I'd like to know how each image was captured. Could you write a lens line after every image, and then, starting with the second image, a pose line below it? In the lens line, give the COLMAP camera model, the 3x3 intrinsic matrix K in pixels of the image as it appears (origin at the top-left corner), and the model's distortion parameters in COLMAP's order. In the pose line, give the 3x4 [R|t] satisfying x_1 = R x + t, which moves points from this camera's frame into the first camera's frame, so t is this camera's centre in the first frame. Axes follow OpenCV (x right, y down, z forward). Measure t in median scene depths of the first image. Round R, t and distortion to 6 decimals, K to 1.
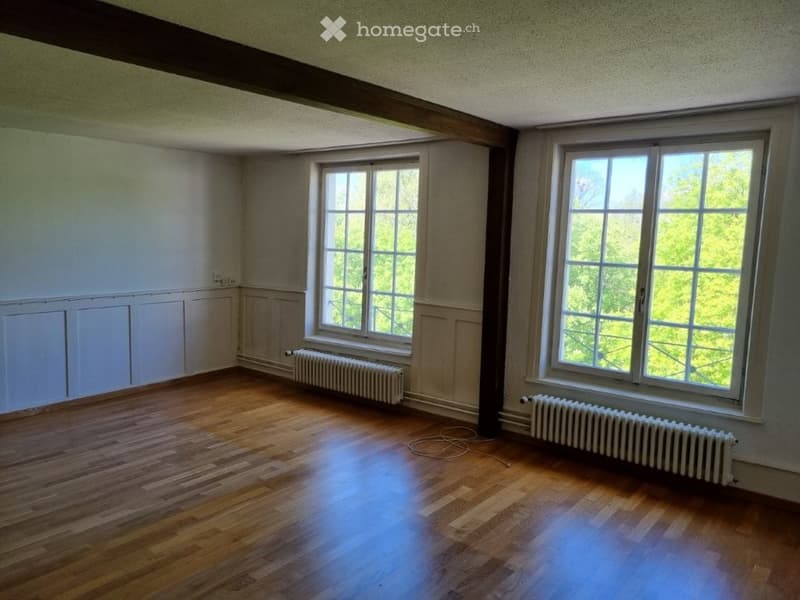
lens RADIAL K [[602.8, 0, 400.0], [0, 602.8, 300.0], [0, 0, 1]] dist [0.068731, -0.058094]
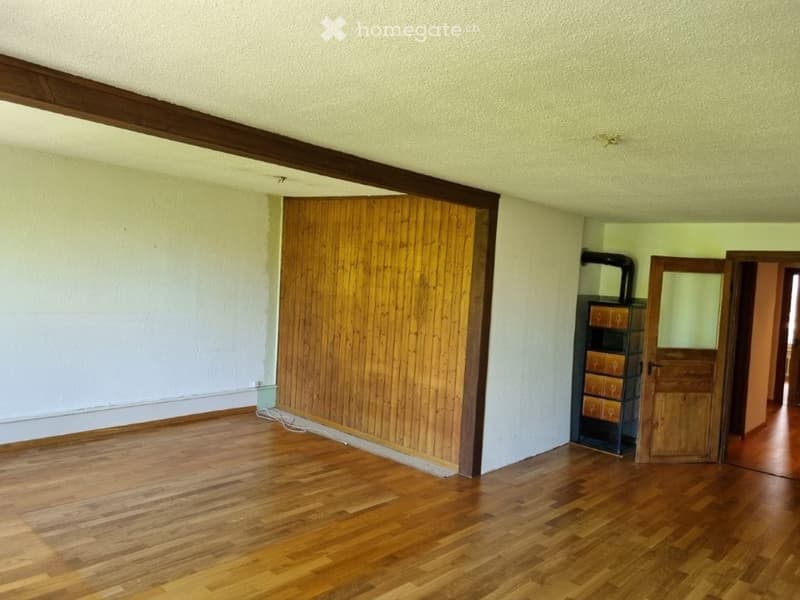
lens RADIAL K [[602.8, 0, 400.0], [0, 602.8, 300.0], [0, 0, 1]] dist [0.068731, -0.058094]
pose [[-0.993380, -0.092040, 0.068740, -0.436232], [-0.080611, 0.984823, 0.153704, -0.188332], [-0.081844, 0.147145, -0.985723, 1.561062]]
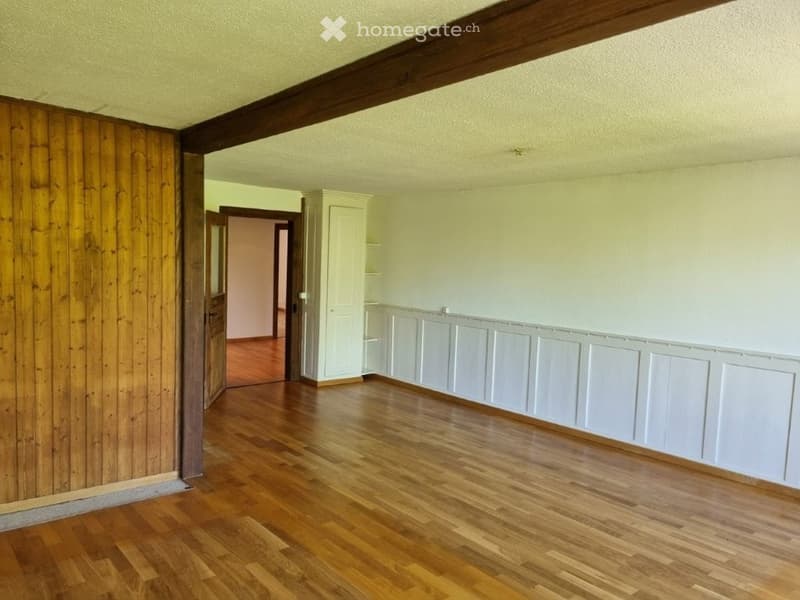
lens RADIAL K [[602.8, 0, 400.0], [0, 602.8, 300.0], [0, 0, 1]] dist [0.068731, -0.058094]
pose [[-0.195335, 0.036737, -0.980048, 0.444961], [-0.148813, 0.986617, 0.066643, -0.070916], [0.969381, 0.158861, -0.187254, 0.850576]]
